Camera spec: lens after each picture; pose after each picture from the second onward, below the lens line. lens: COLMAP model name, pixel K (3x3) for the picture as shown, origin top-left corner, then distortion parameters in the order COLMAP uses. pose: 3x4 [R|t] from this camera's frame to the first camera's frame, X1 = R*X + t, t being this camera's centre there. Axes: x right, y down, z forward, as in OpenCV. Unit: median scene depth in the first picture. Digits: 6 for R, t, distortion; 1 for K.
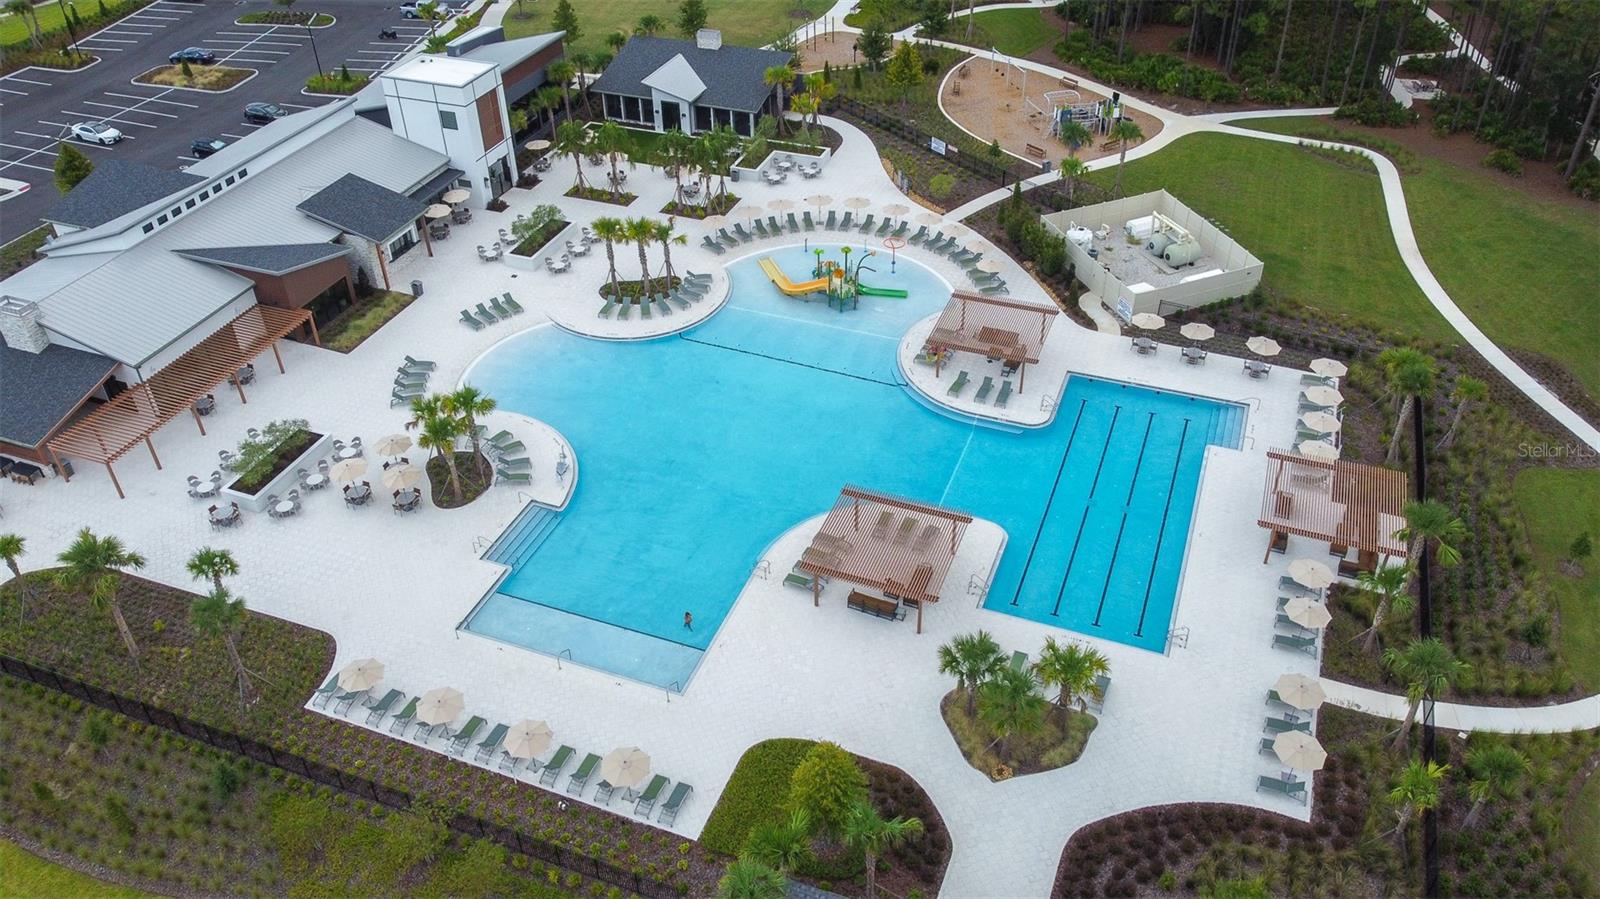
lens RADIAL K [[1225.9, 0, 800.0], [0, 1225.9, 449.5], [0, 0, 1]] dist [-0.006957, 0.004892]
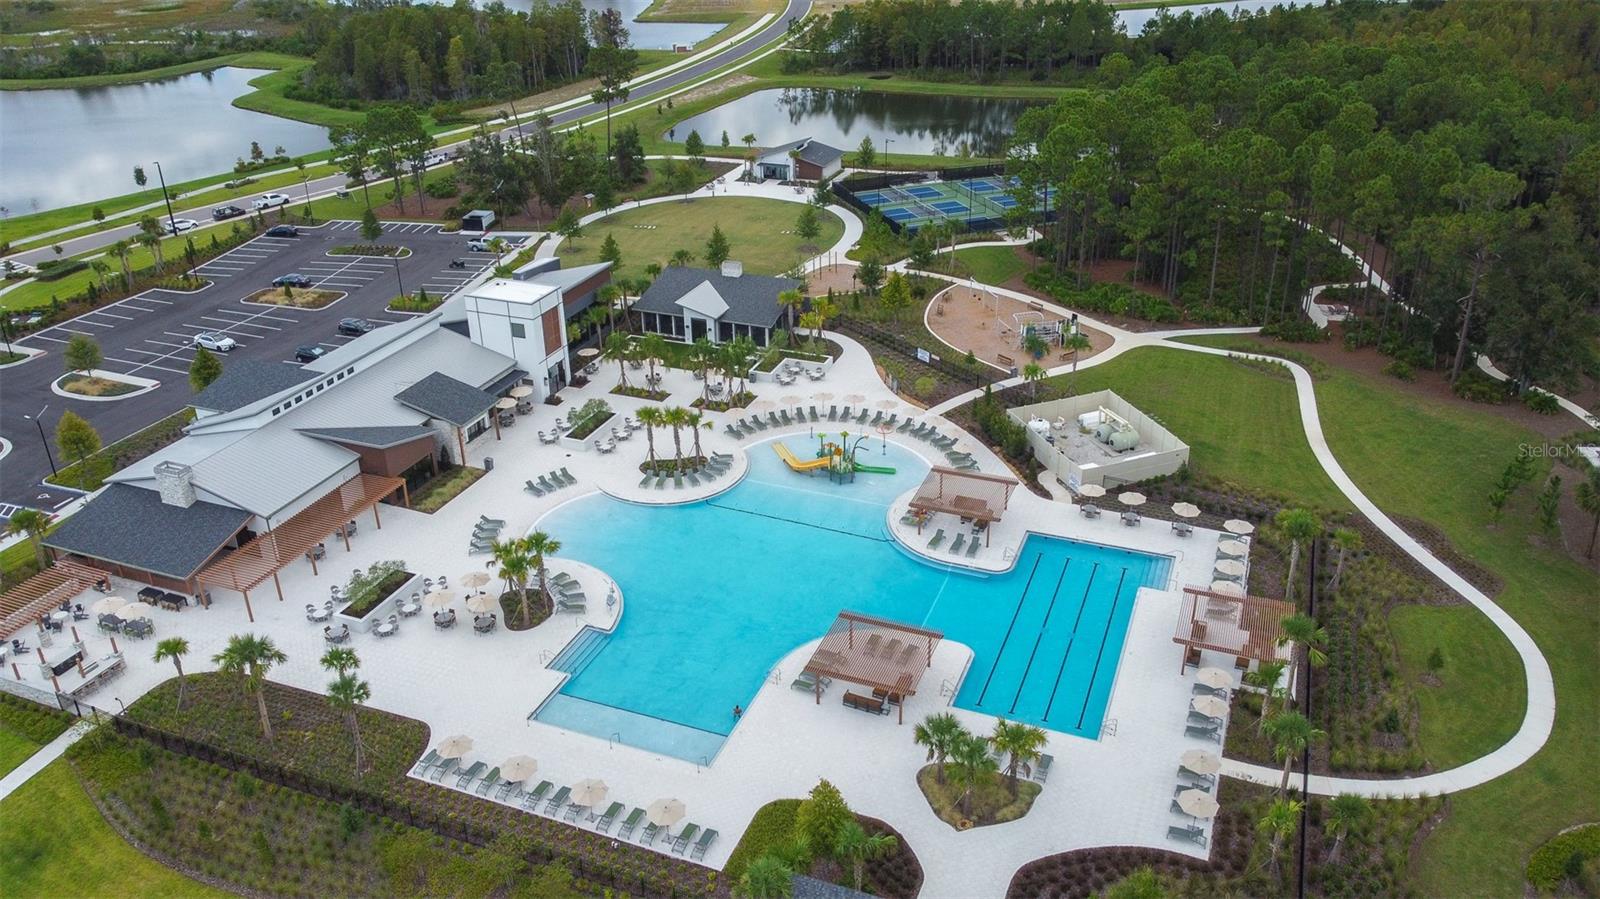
lens RADIAL K [[1225.9, 0, 800.0], [0, 1225.9, 449.5], [0, 0, 1]] dist [-0.006957, 0.004892]
pose [[0.999963, 0.006060, -0.006124, 0.001209], [-0.007068, 0.983480, -0.180880, 0.080366], [0.004926, 0.180917, 0.983486, -0.213565]]
